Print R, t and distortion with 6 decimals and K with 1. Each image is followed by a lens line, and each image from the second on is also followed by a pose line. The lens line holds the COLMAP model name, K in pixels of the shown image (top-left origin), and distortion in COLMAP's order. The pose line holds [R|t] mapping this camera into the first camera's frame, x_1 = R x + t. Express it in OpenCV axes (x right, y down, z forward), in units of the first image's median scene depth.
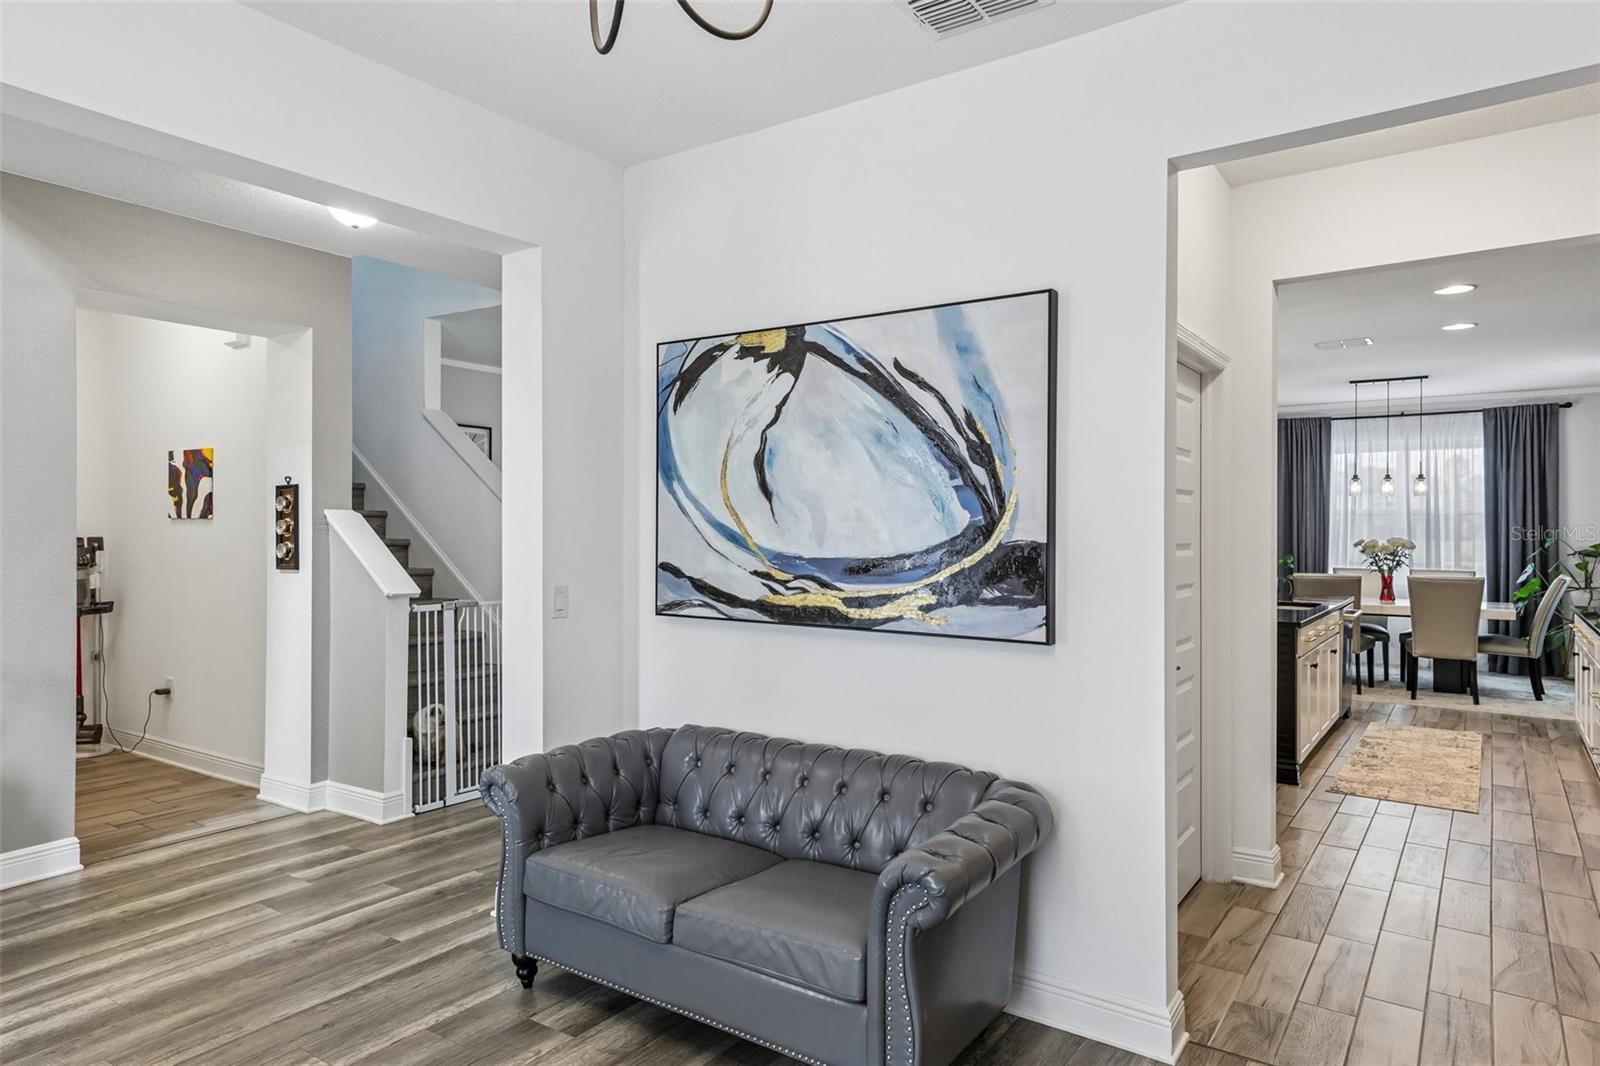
lens RADIAL K [[982.7, 0, 789.1], [0, 982.7, 530.7], [0, 0, 1]] dist [0.026423, 0.010157]
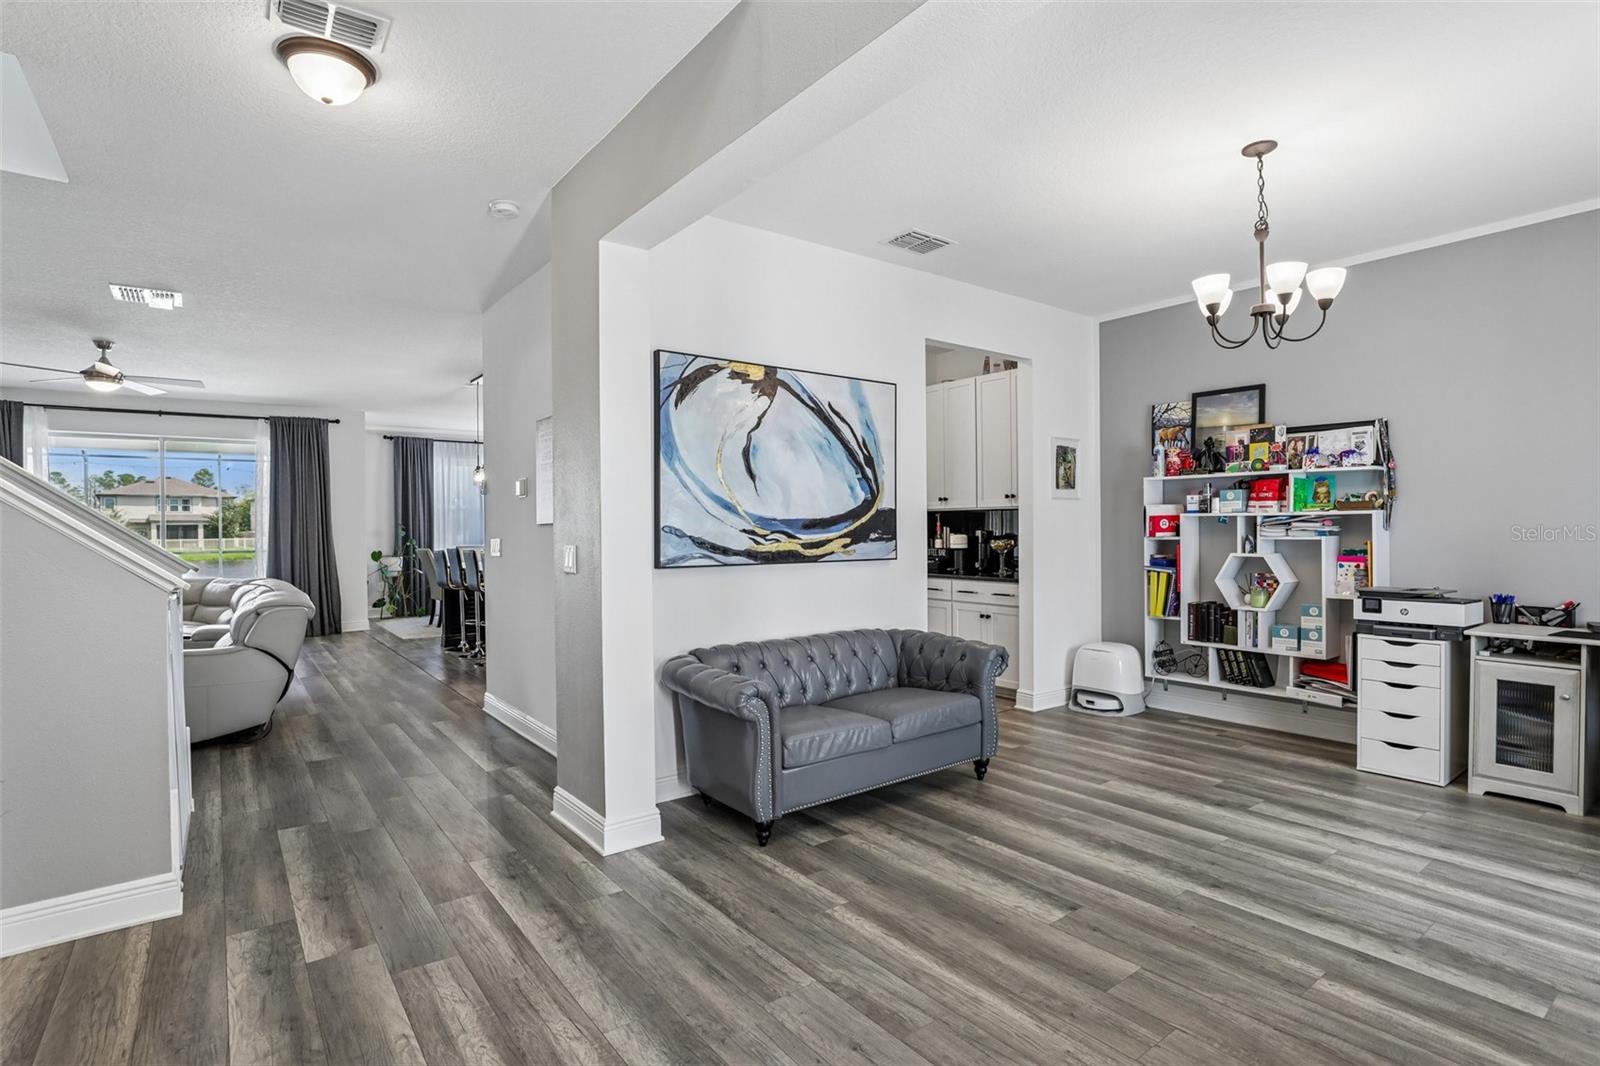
lens RADIAL K [[794.7, 0, 797.1], [0, 794.7, 530.0], [0, 0, 1]] dist [-0.028796, 0.013265]
pose [[0.308642, -0.009709, 0.951129, -1.149262], [0.011091, 0.999917, 0.006609, 0.036269], [-0.951114, 0.008509, 0.308724, 0.587141]]
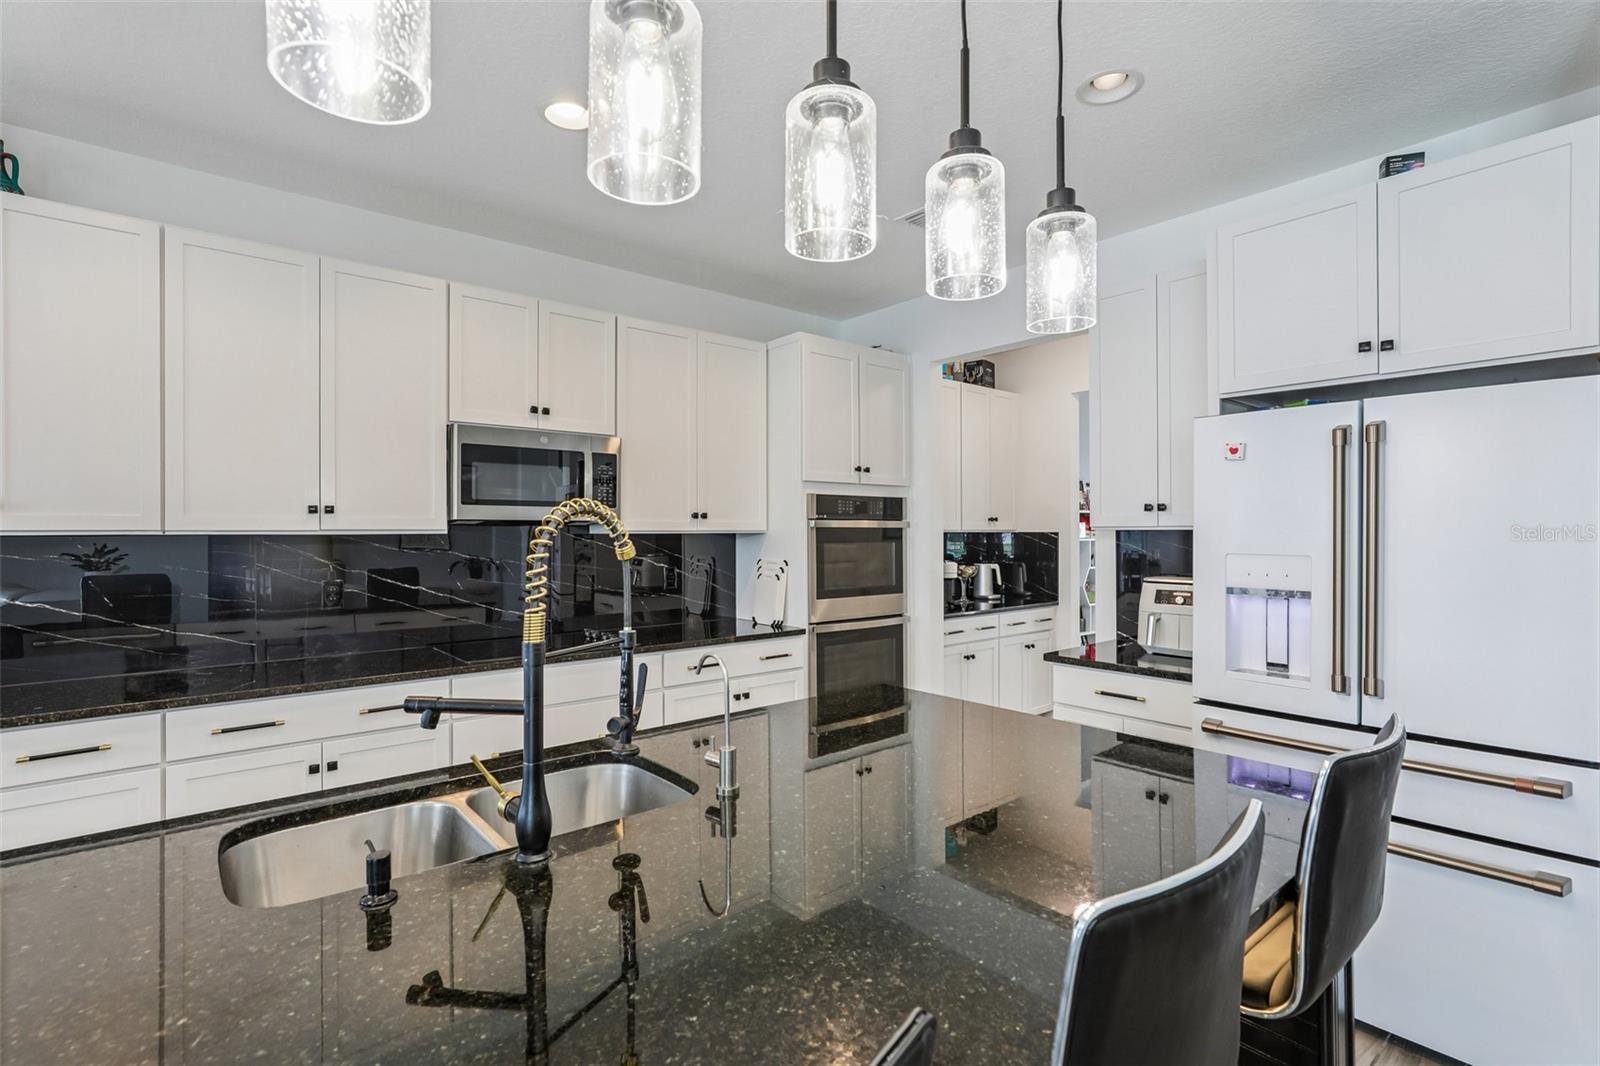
lens RADIAL K [[743.3, 0, 794.4], [0, 743.3, 530.1], [0, 0, 1]] dist [-0.027072, 0.010756]
pose [[-0.965482, 0.001330, 0.260465, 0.750804], [0.001360, 0.999999, -0.000066, -0.000905], [-0.260465, 0.000291, -0.965483, 2.402445]]
